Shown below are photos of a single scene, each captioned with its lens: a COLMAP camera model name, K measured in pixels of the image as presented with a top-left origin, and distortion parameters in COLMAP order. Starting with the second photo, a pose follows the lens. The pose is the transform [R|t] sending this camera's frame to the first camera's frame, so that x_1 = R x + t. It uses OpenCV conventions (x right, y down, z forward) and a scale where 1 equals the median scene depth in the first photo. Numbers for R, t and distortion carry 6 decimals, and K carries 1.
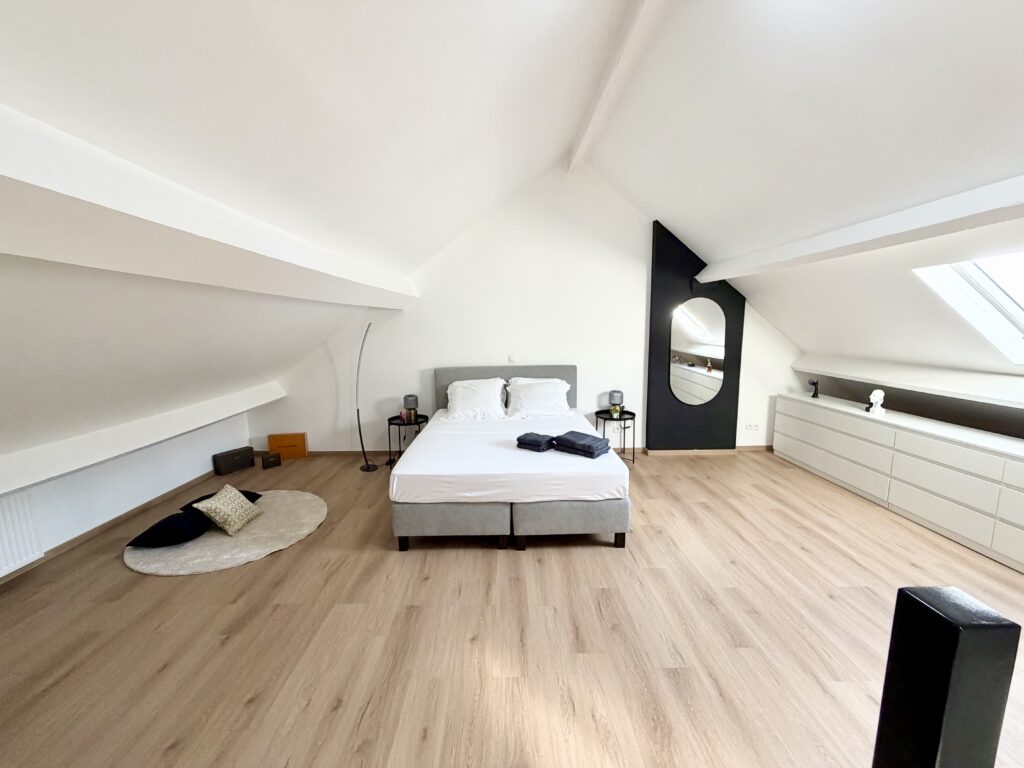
lens RADIAL K [[407.8, 0, 509.0], [0, 407.8, 388.3], [0, 0, 1]] dist [0.001241, -0.000265]
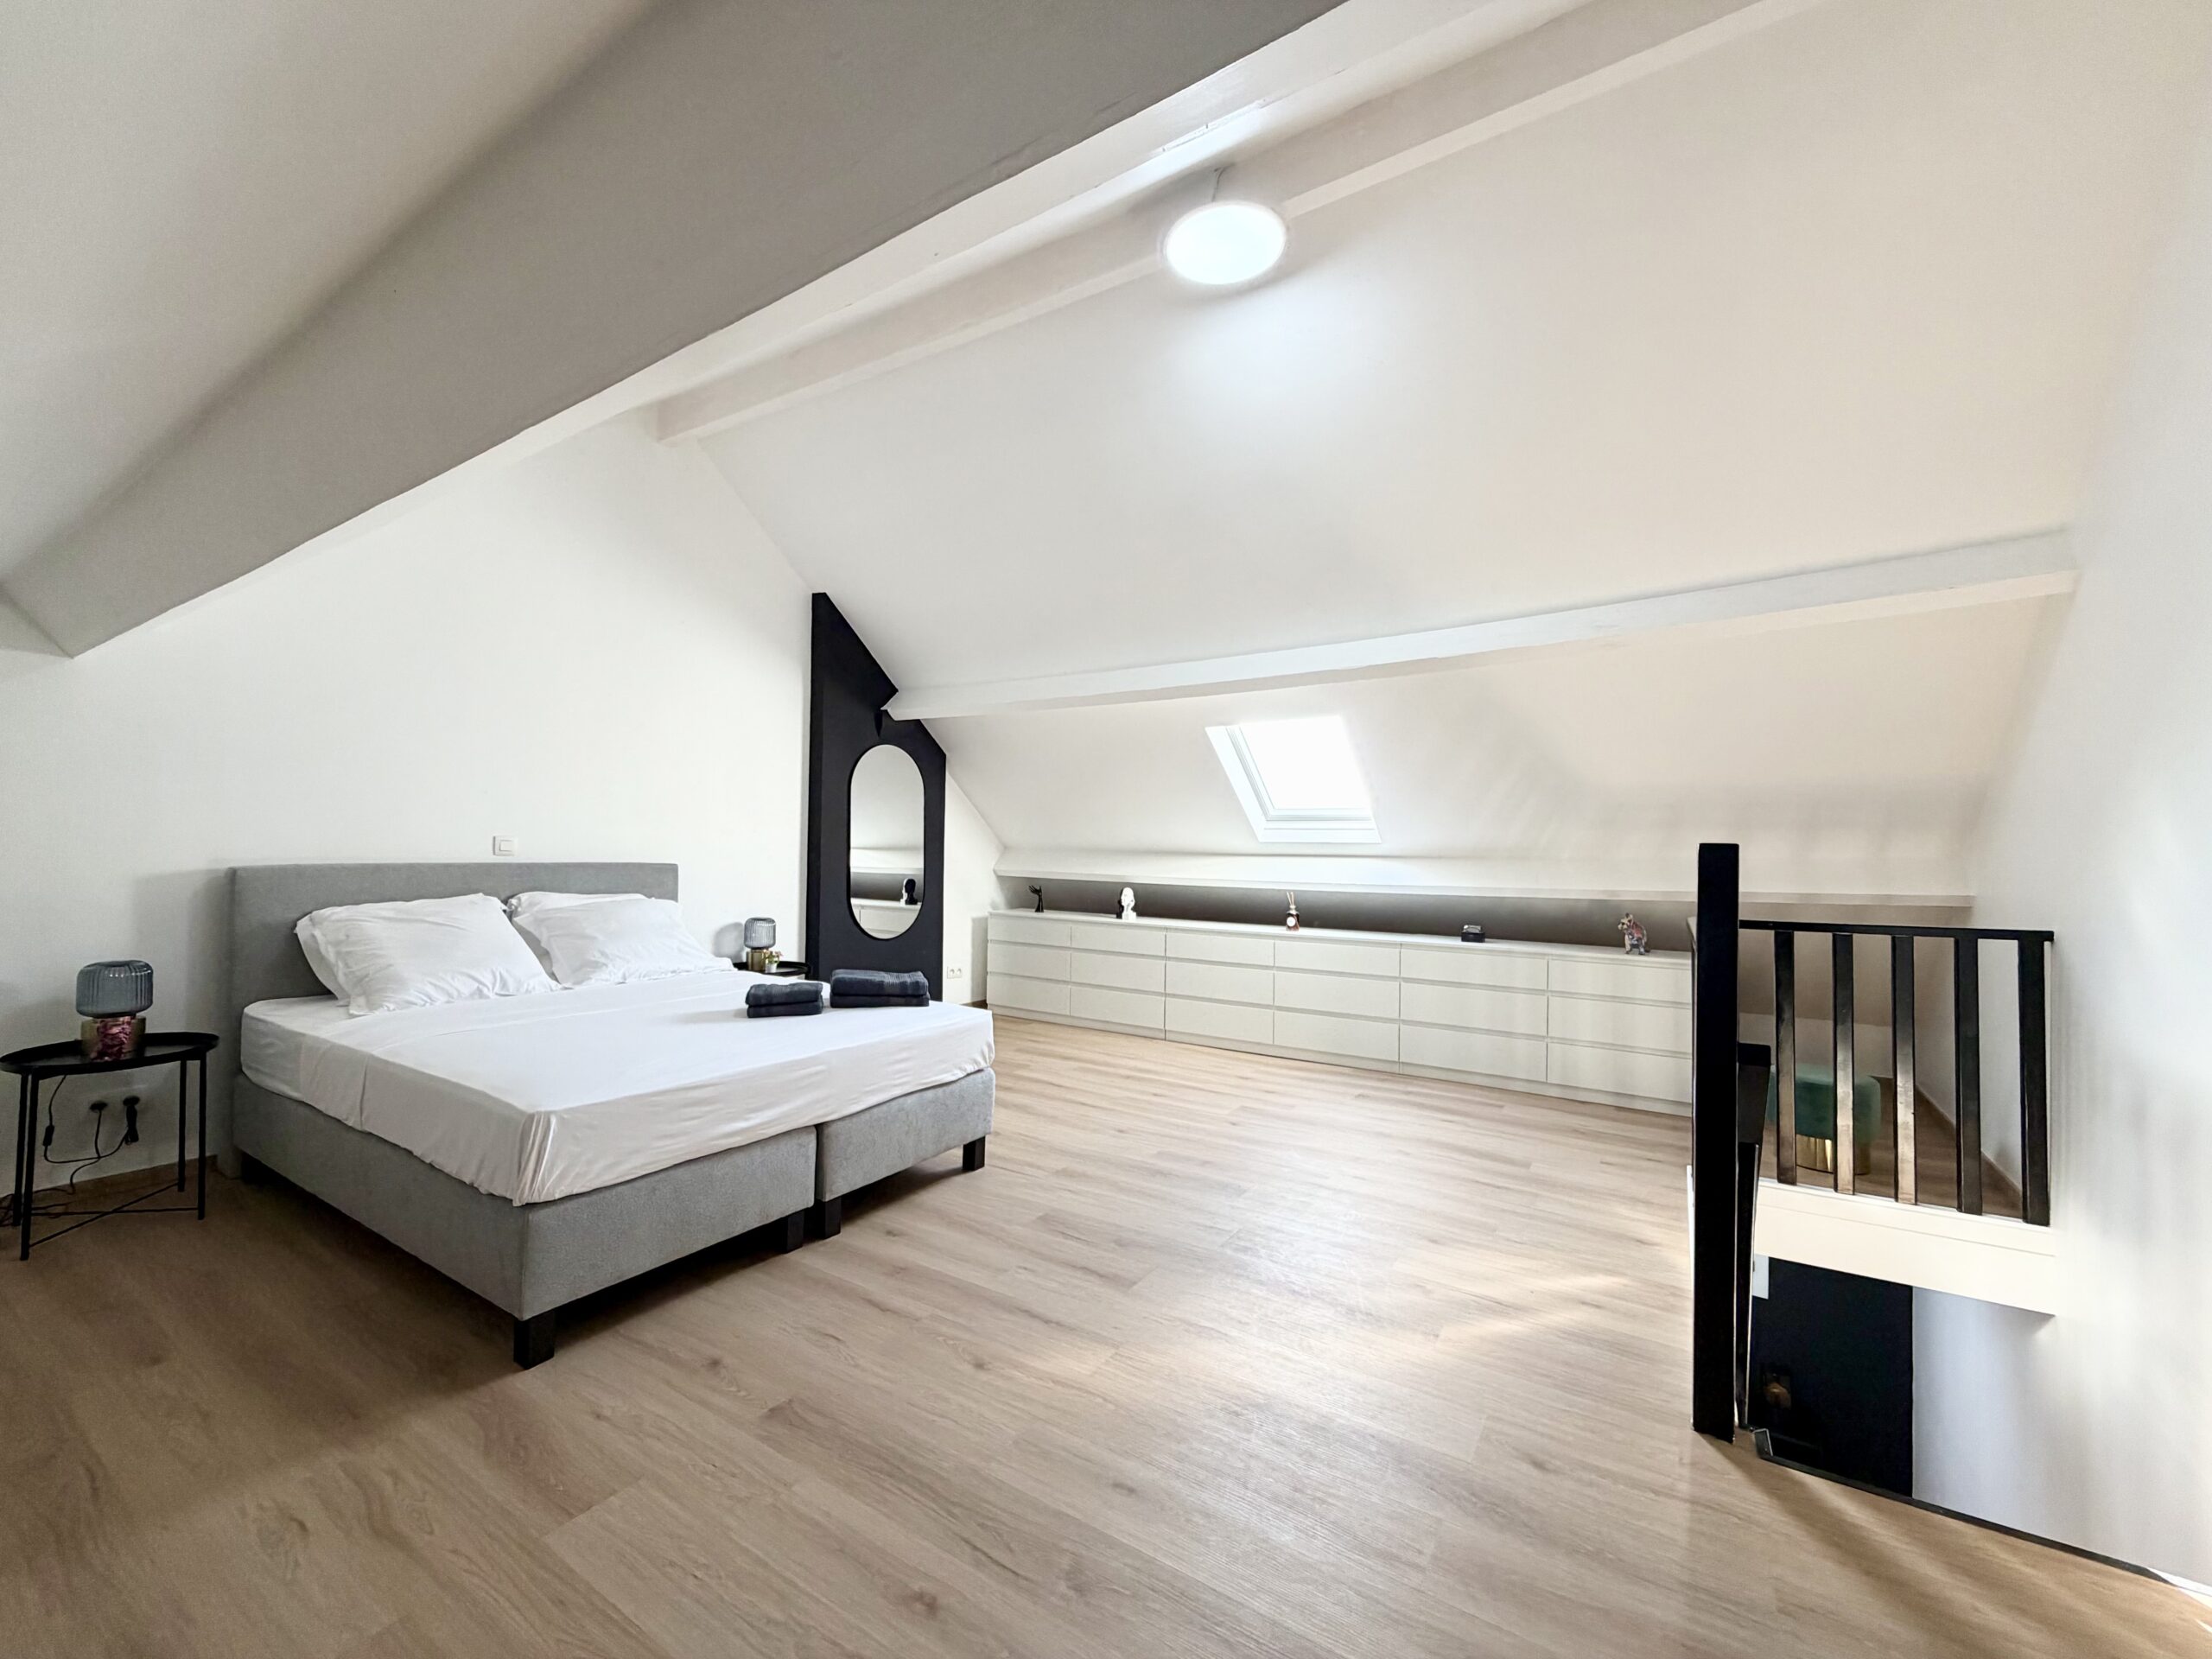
lens RADIAL K [[880.9, 0, 1099.5], [0, 880.9, 838.7], [0, 0, 1]] dist [0.001241, -0.000265]
pose [[0.546609, 0.035738, 0.836625, -0.516891], [0.102185, 0.988776, -0.109001, 0.090876], [-0.831130, 0.145071, 0.536822, 0.162349]]
